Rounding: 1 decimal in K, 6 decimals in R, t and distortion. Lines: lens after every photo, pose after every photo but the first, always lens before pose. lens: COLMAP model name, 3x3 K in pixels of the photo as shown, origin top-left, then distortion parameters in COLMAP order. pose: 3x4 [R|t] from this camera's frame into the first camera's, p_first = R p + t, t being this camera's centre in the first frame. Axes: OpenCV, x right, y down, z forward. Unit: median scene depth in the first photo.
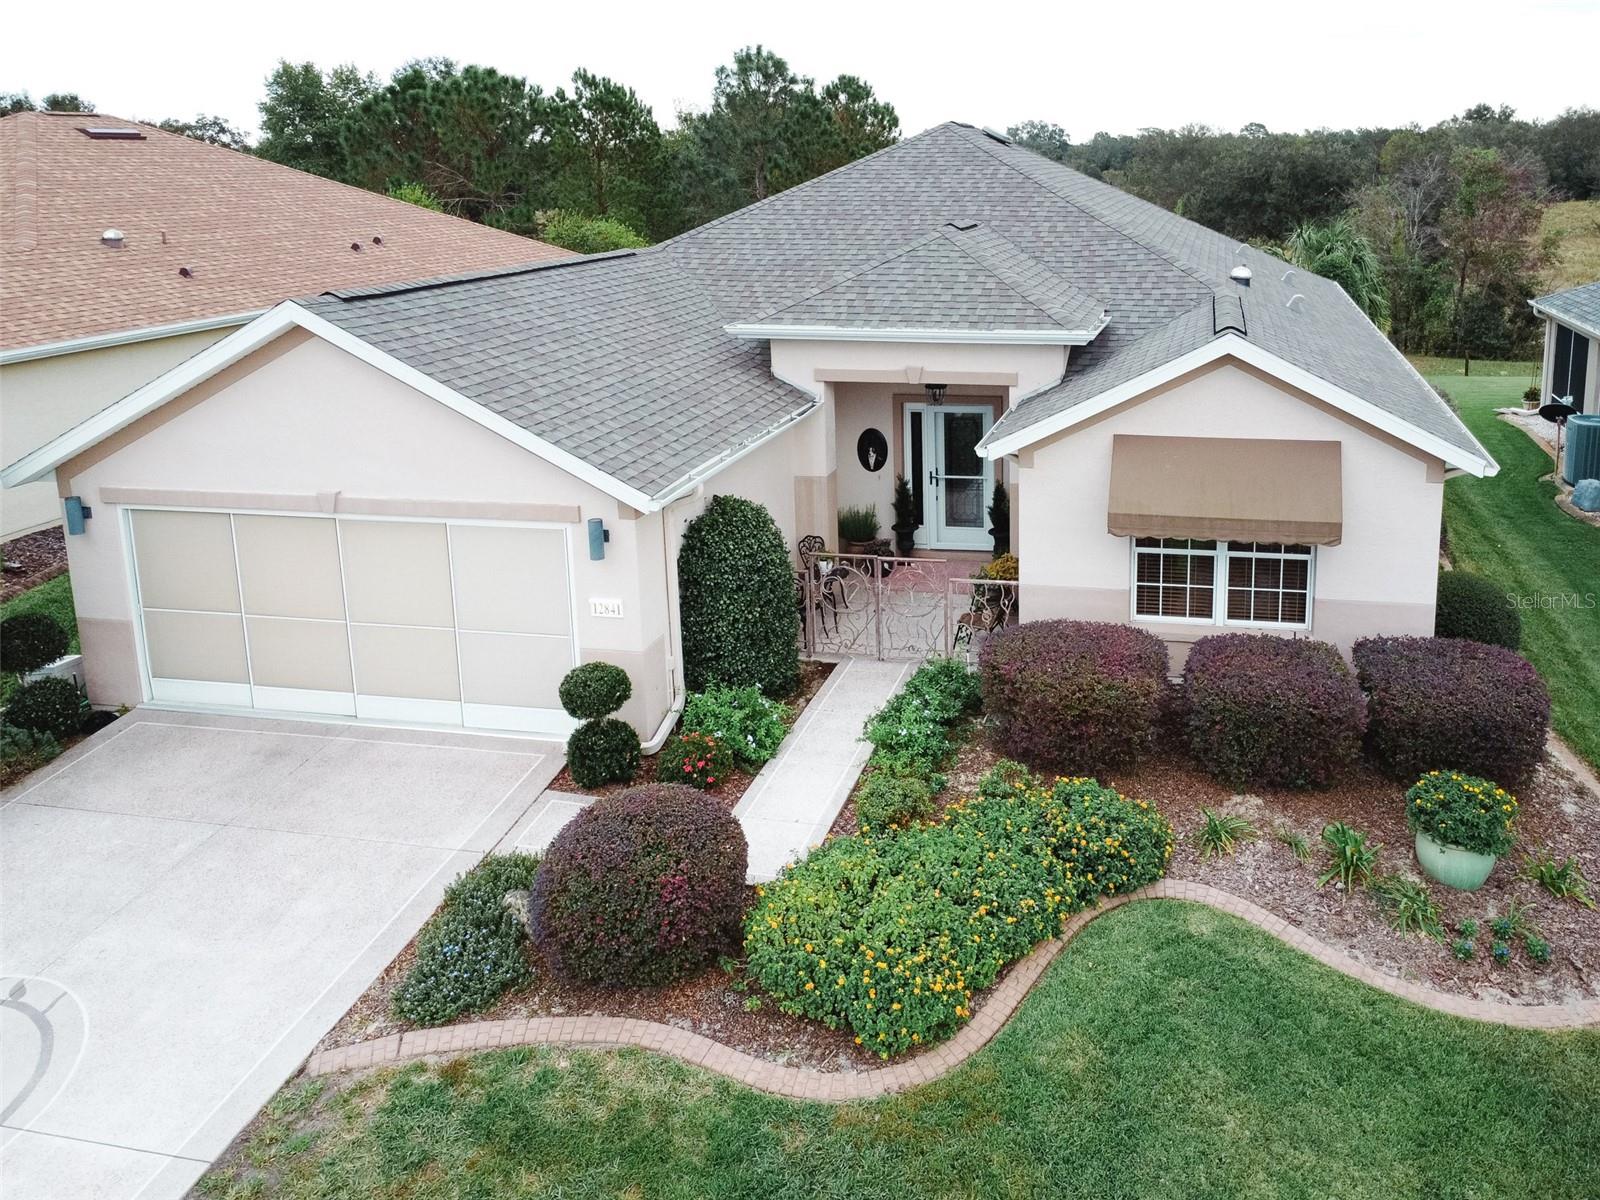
lens RADIAL K [[1464.1, 0, 798.2], [0, 1464.1, 558.7], [0, 0, 1]] dist [0.007042, -0.002765]
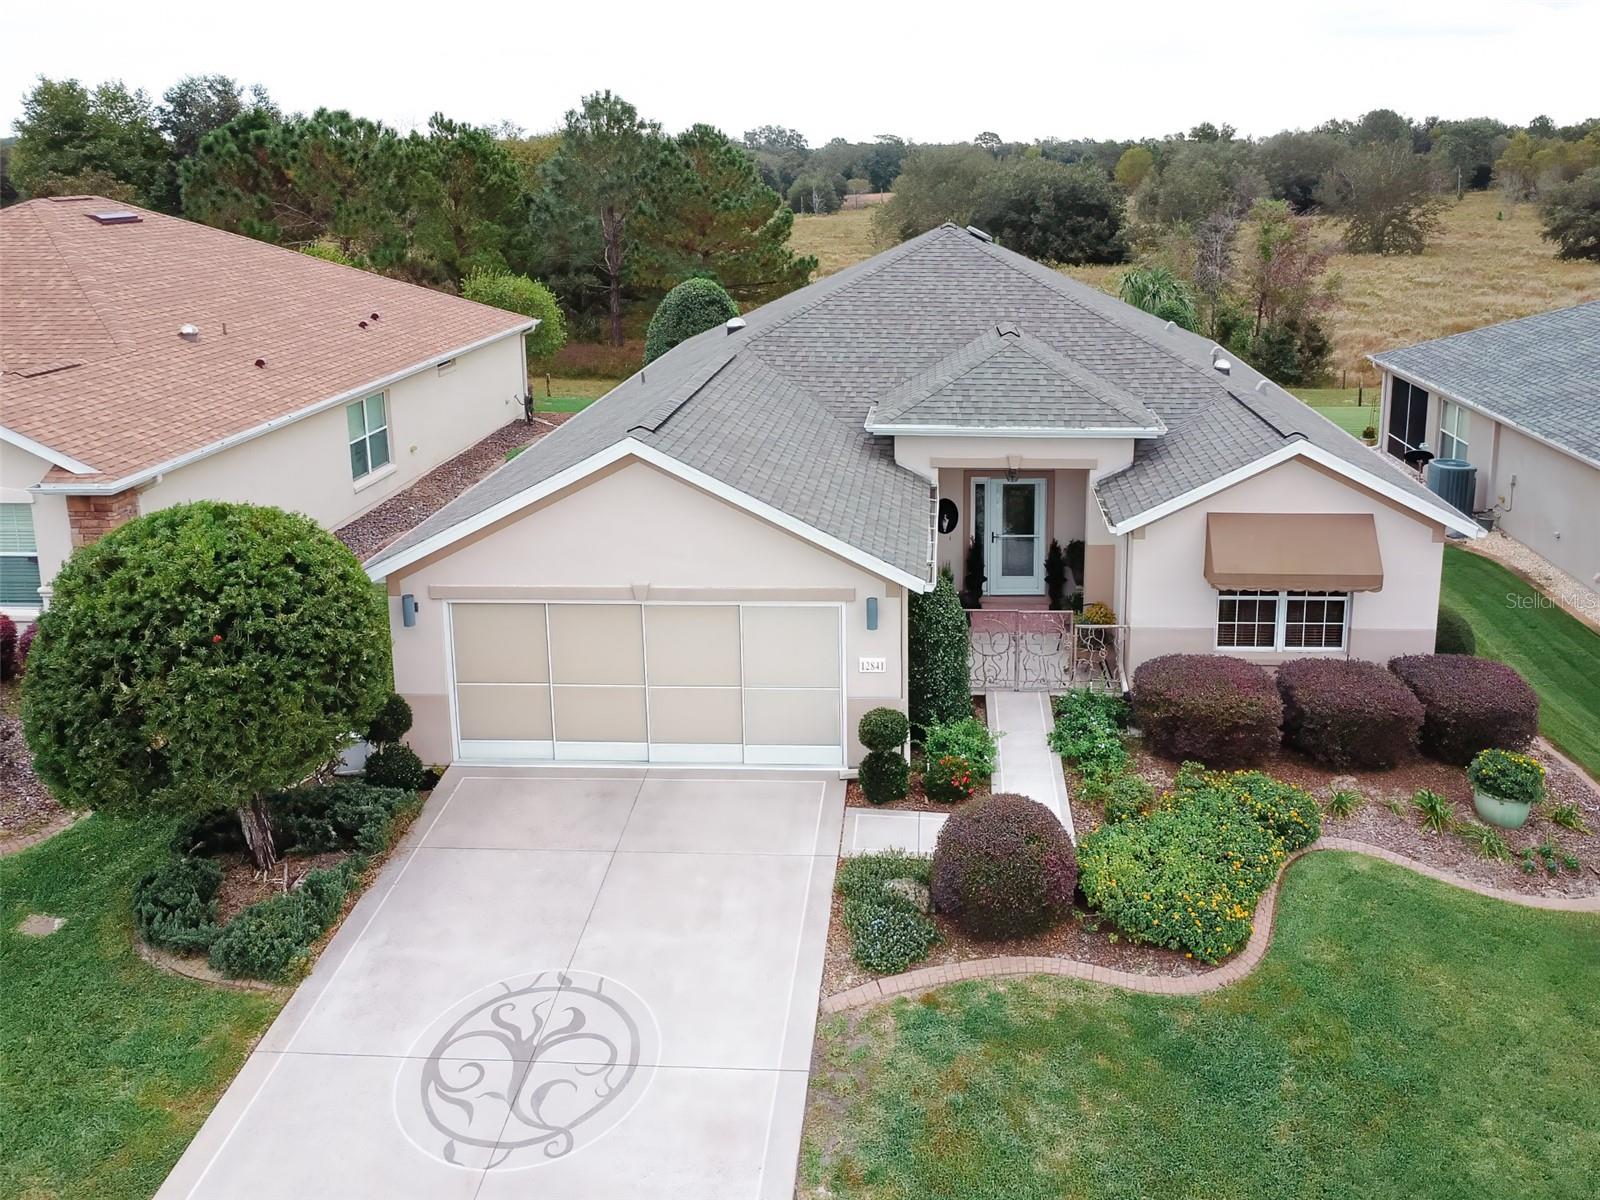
lens RADIAL K [[1501.6, 0, 800.0], [0, 1501.6, 600.0], [0, 0, 1]] dist [0.008014, -0.008211]
pose [[0.982709, -0.045292, 0.179530, -0.389711], [0.041380, 0.998819, 0.025480, -0.054989], [-0.180471, -0.017610, 0.983423, -0.269680]]
